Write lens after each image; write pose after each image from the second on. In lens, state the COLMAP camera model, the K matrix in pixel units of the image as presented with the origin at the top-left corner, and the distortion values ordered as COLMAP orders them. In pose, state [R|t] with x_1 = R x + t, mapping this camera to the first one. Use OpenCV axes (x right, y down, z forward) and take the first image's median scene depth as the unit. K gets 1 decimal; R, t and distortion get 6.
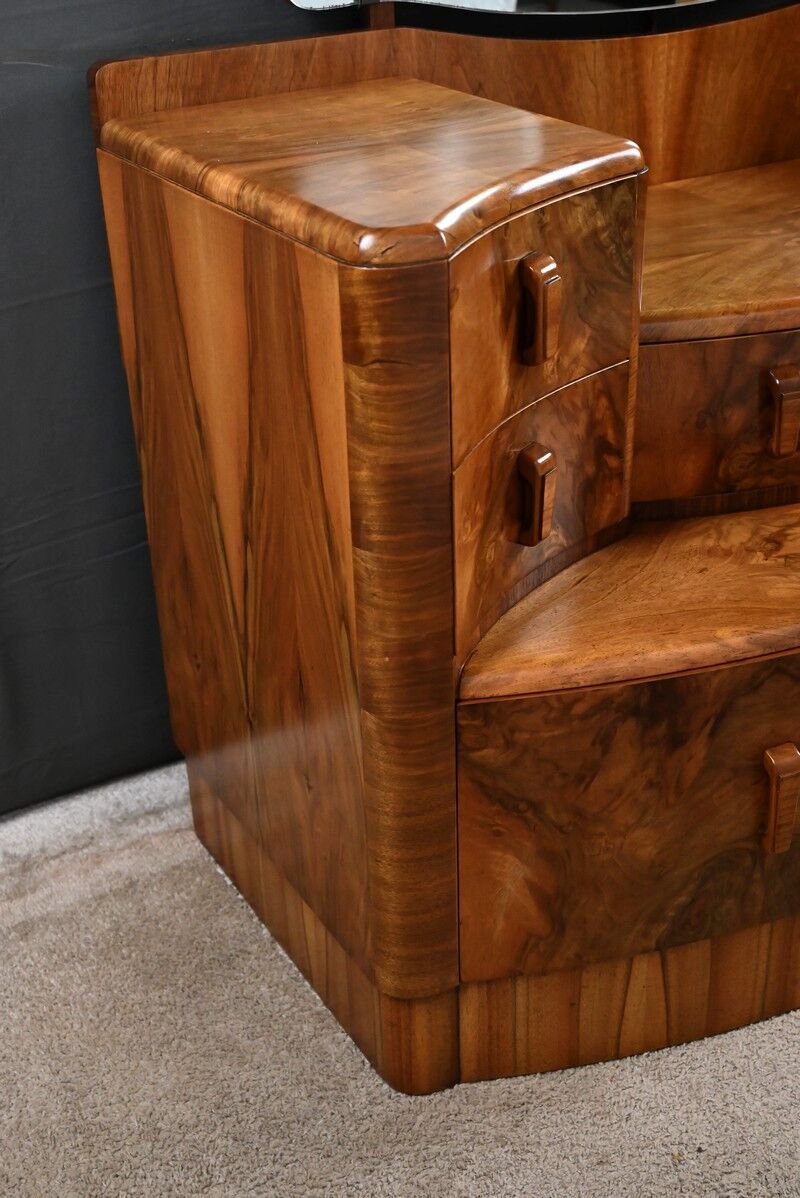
lens RADIAL K [[1511.6, 0, 400.0], [0, 1511.6, 599.0], [0, 0, 1]] dist [-0.010973, 0.013275]
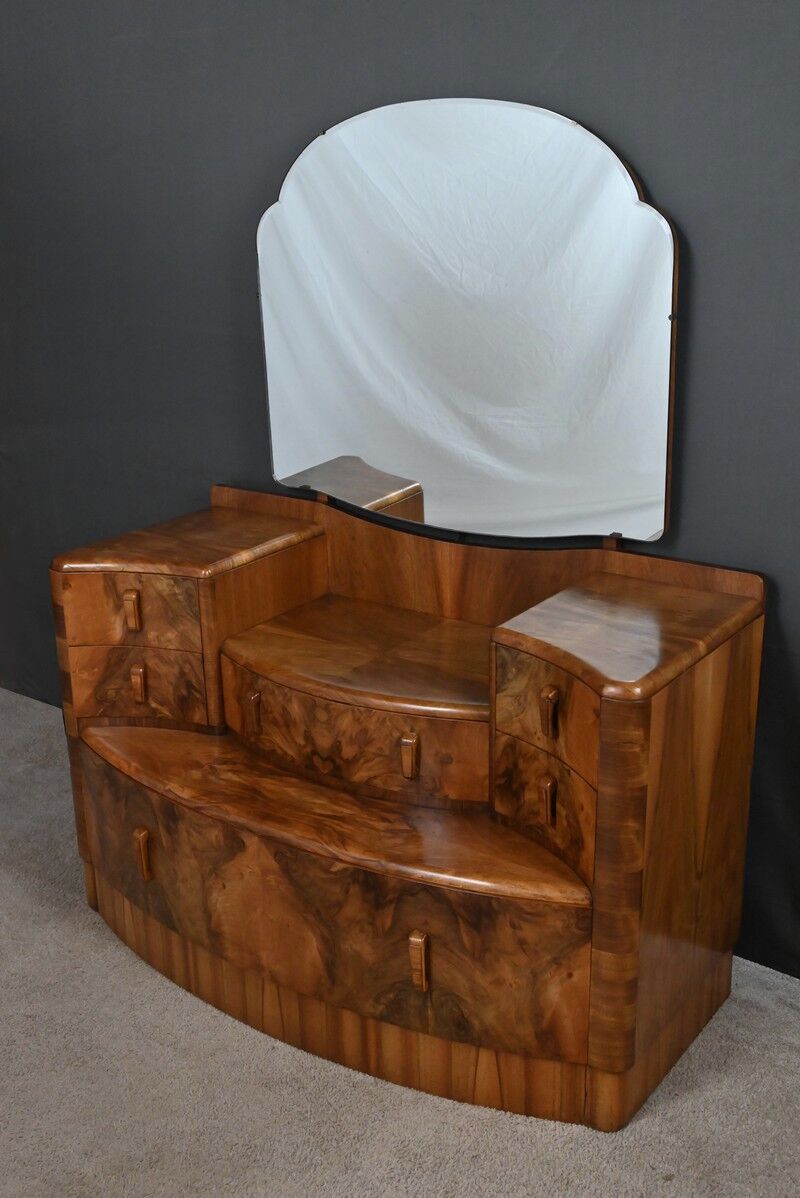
lens RADIAL K [[1286.9, 0, 400.0], [0, 1286.9, 599.0], [0, 0, 1]] dist [-0.018837, -0.009522]
pose [[0.413096, 0.305107, -0.858057, 1.885369], [-0.440576, 0.891564, 0.104914, -0.558607], [0.797022, 0.334699, 0.502724, 0.228360]]
